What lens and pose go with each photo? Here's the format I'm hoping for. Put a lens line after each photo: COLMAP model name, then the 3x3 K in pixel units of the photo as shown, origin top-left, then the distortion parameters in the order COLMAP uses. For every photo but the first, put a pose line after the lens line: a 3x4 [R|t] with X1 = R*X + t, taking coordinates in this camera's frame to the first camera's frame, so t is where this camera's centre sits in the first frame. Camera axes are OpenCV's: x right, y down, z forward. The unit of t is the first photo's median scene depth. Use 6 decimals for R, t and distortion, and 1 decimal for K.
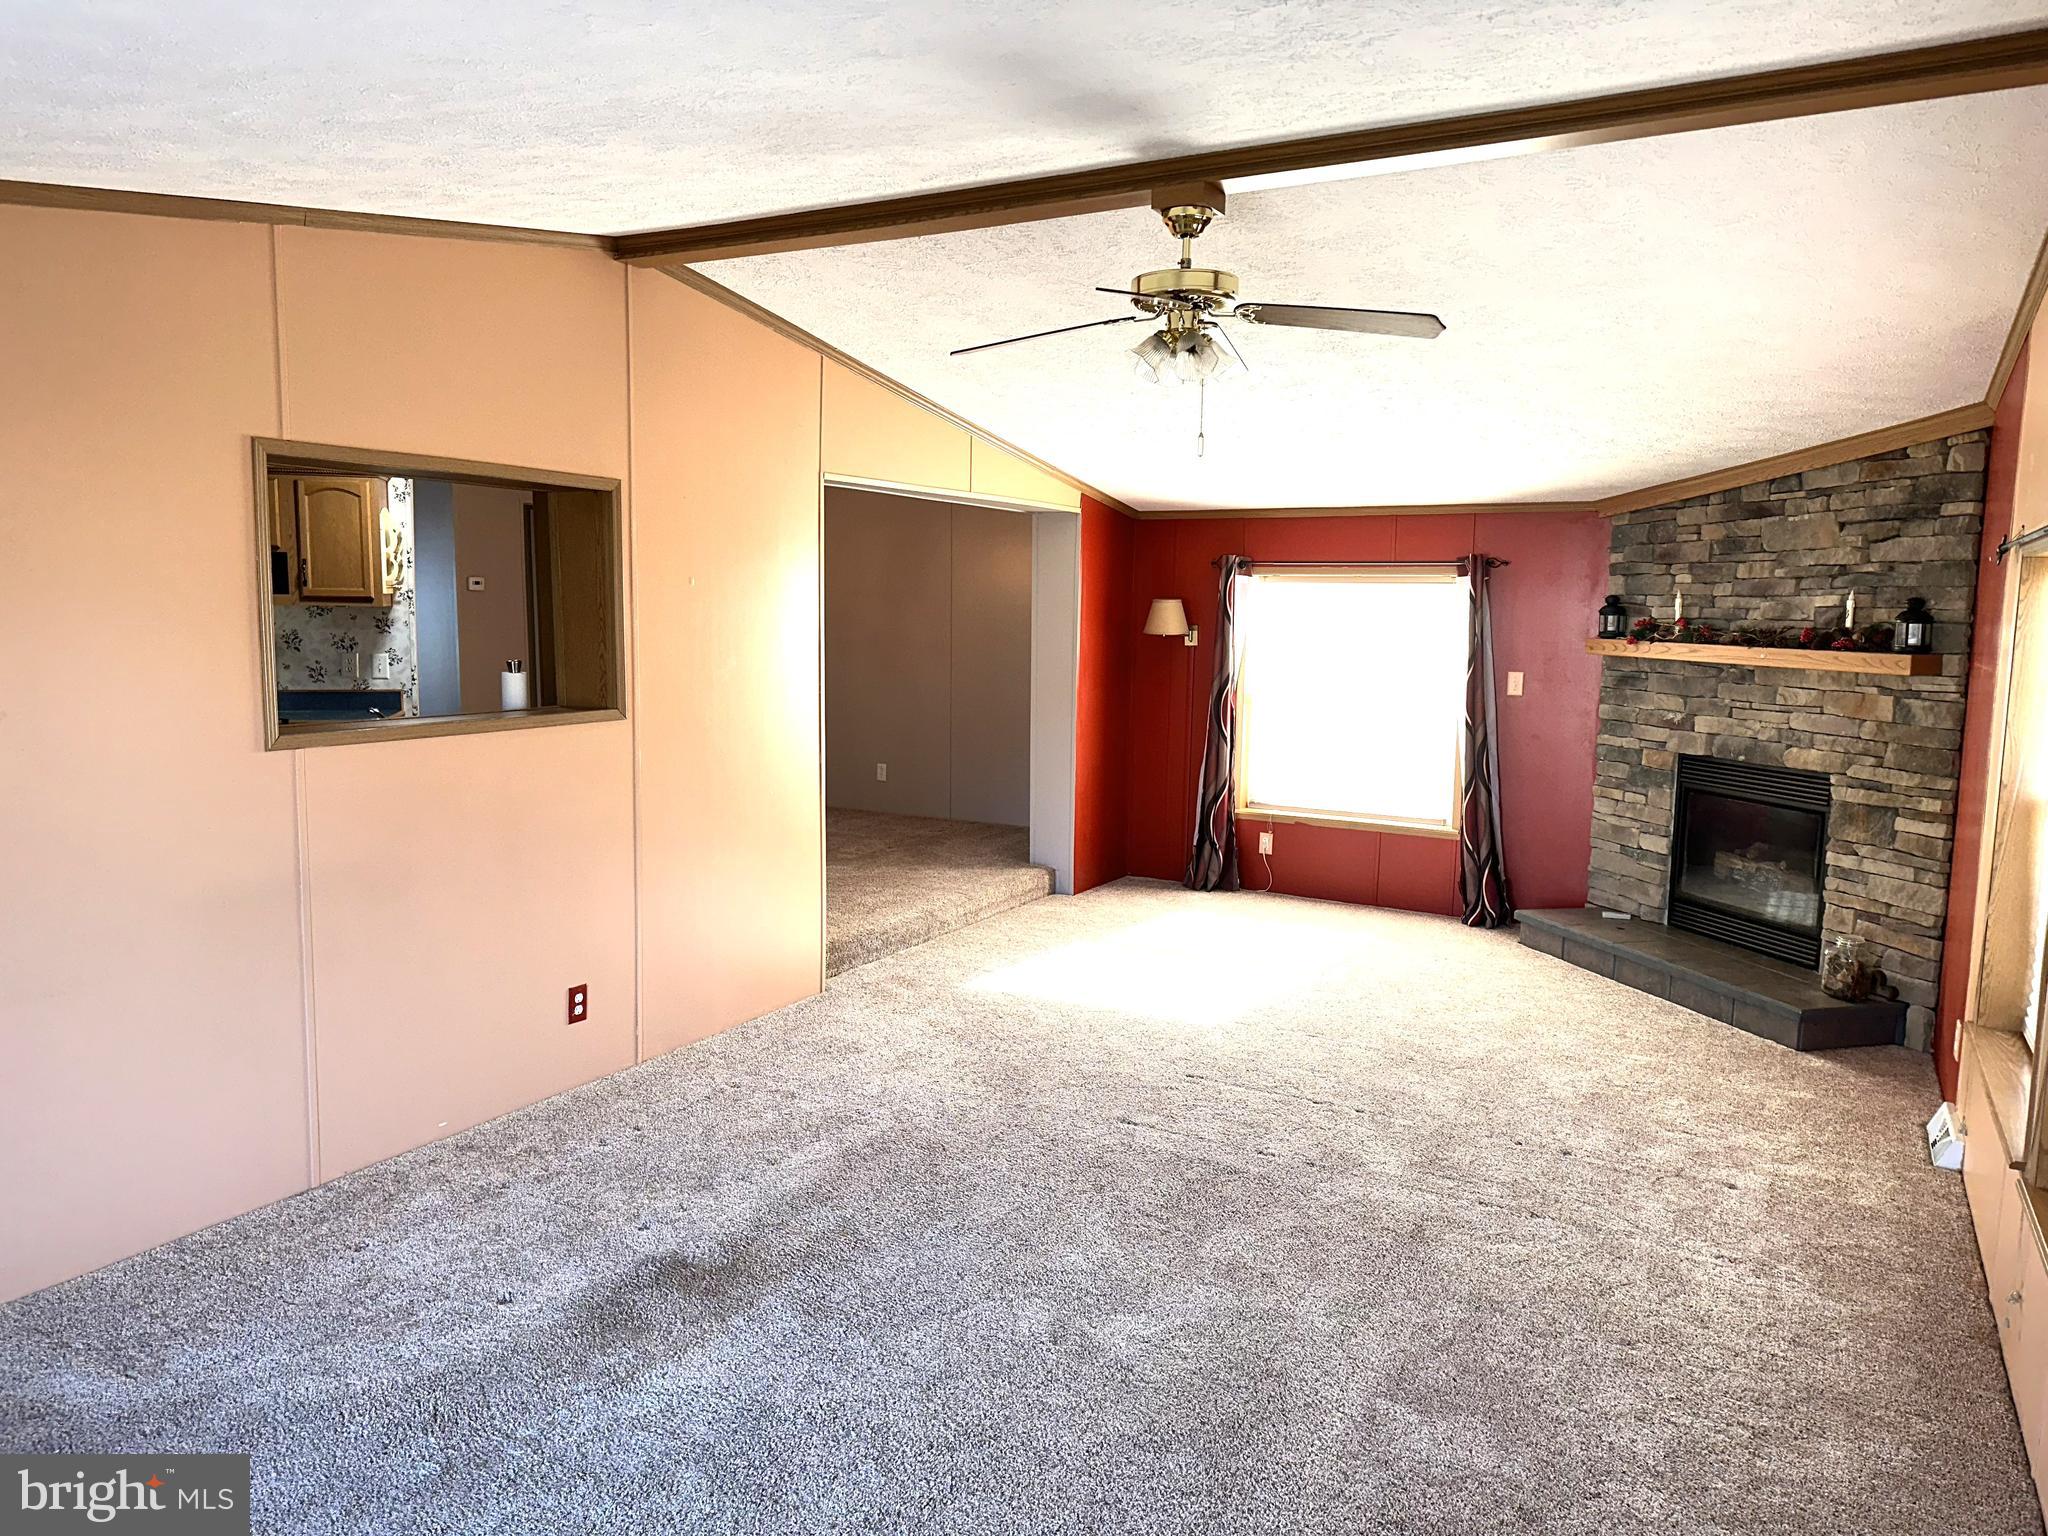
lens RADIAL K [[1427.4, 0, 1026.5], [0, 1427.4, 756.9], [0, 0, 1]] dist [0.147651, -0.230341]
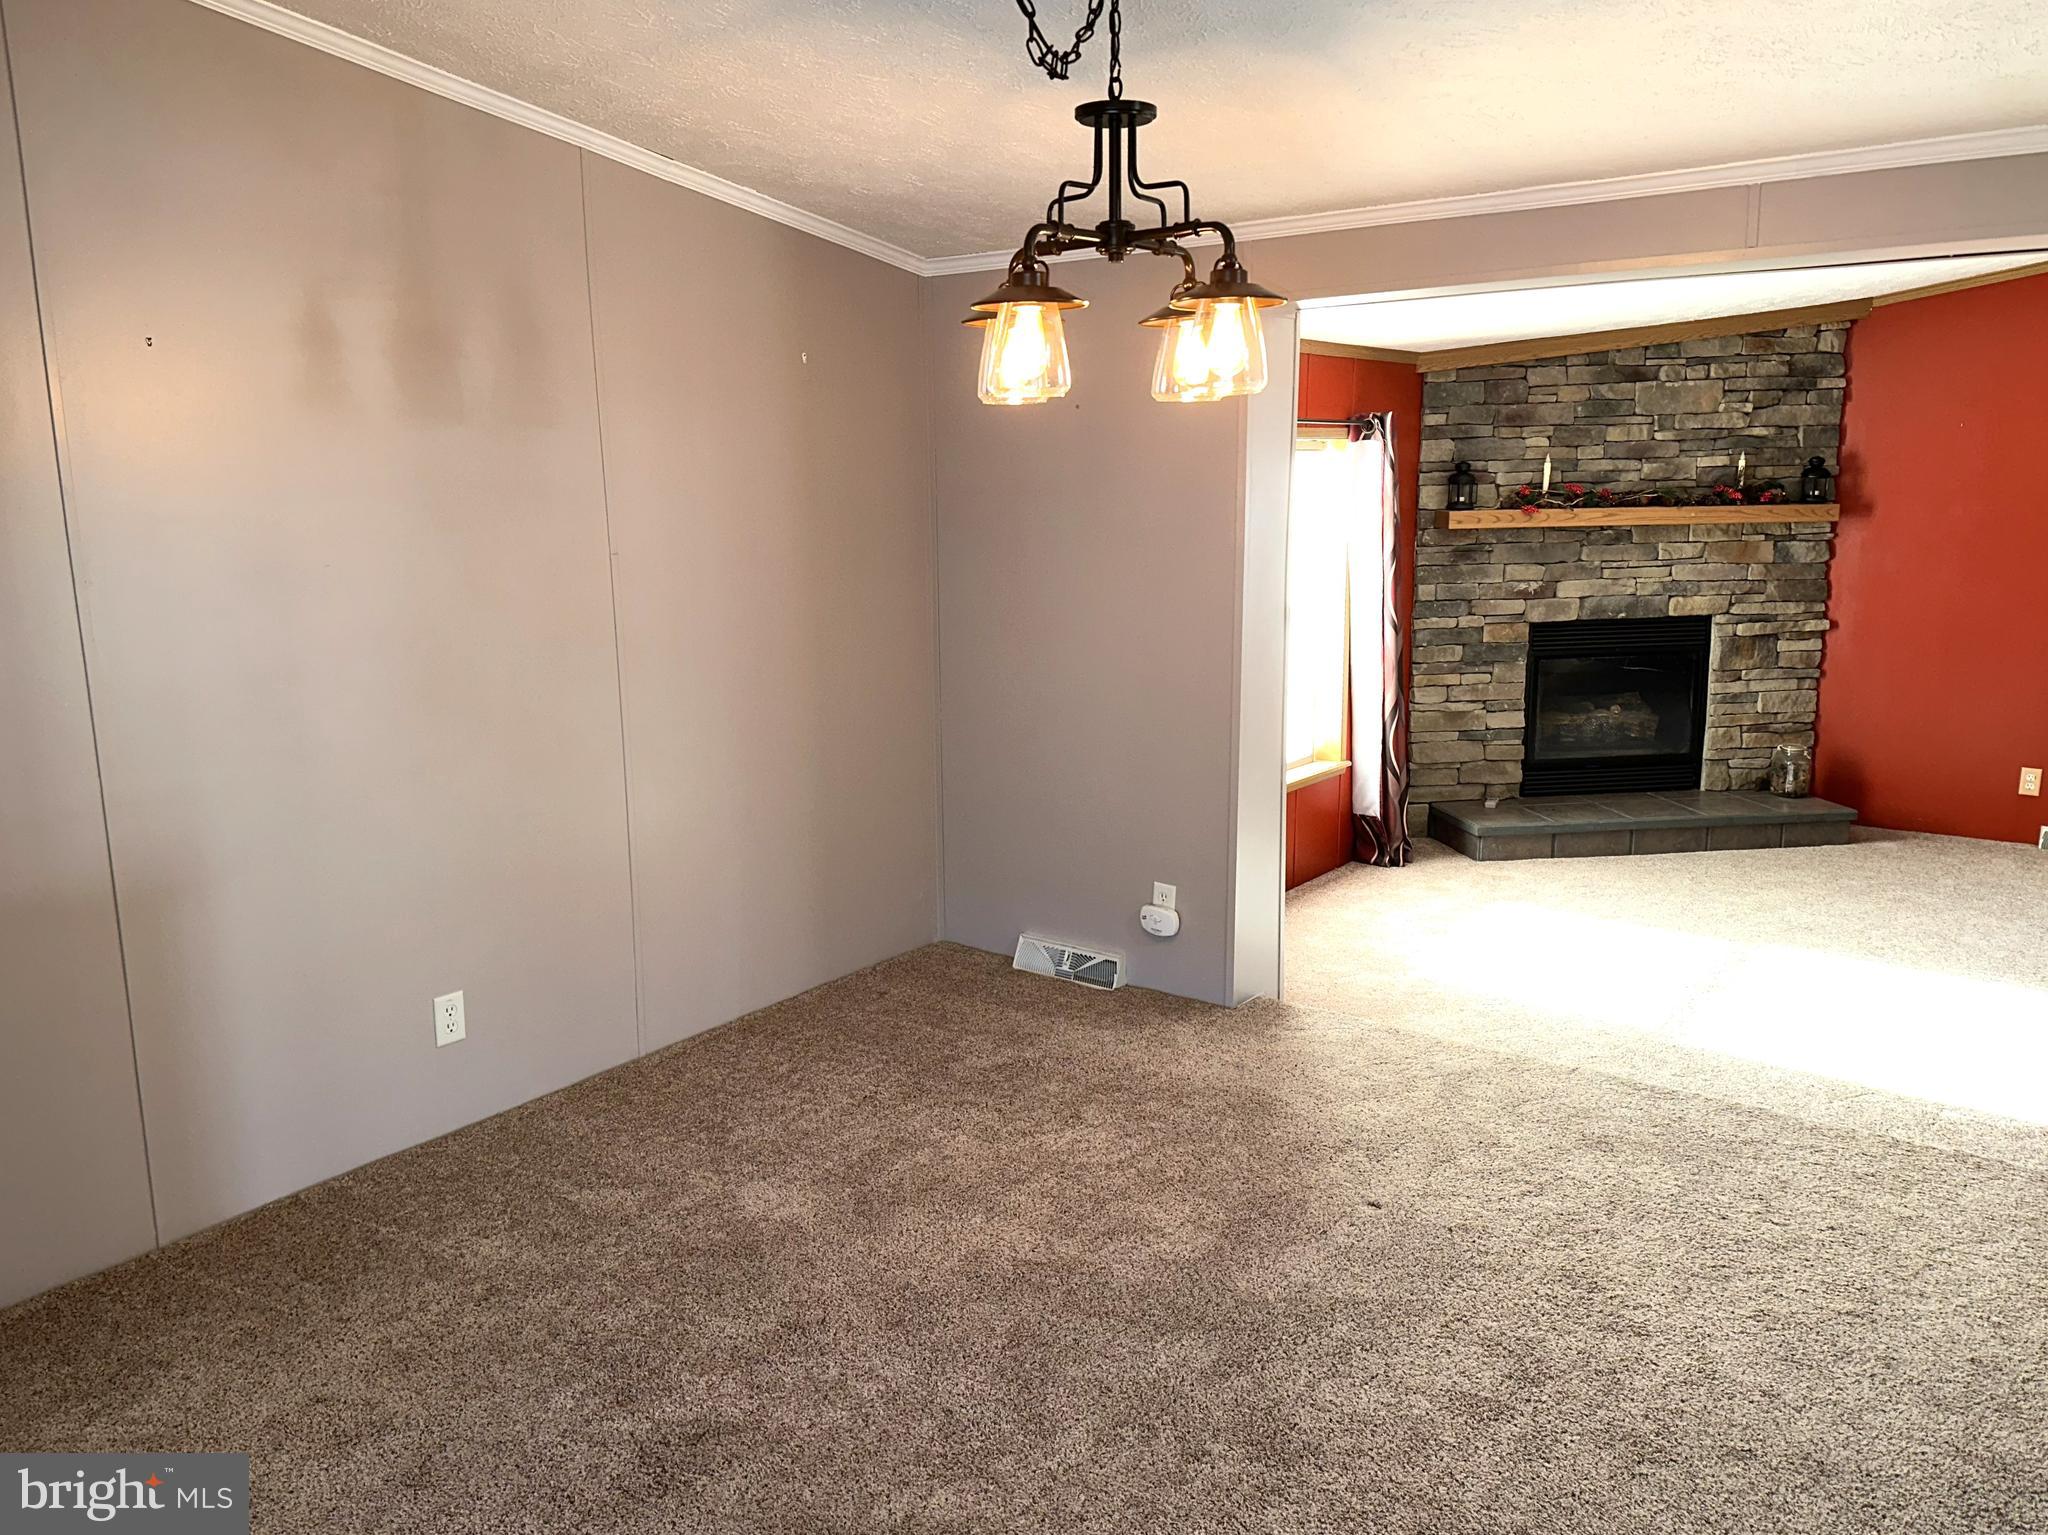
lens RADIAL K [[1427.4, 0, 1026.5], [0, 1427.4, 756.4], [0, 0, 1]] dist [0.147651, -0.230341]
pose [[0.136096, -0.190142, 0.972278, -0.620956], [0.124007, 0.976960, 0.173699, -0.138683], [-0.982904, 0.096929, 0.156540, 1.301631]]
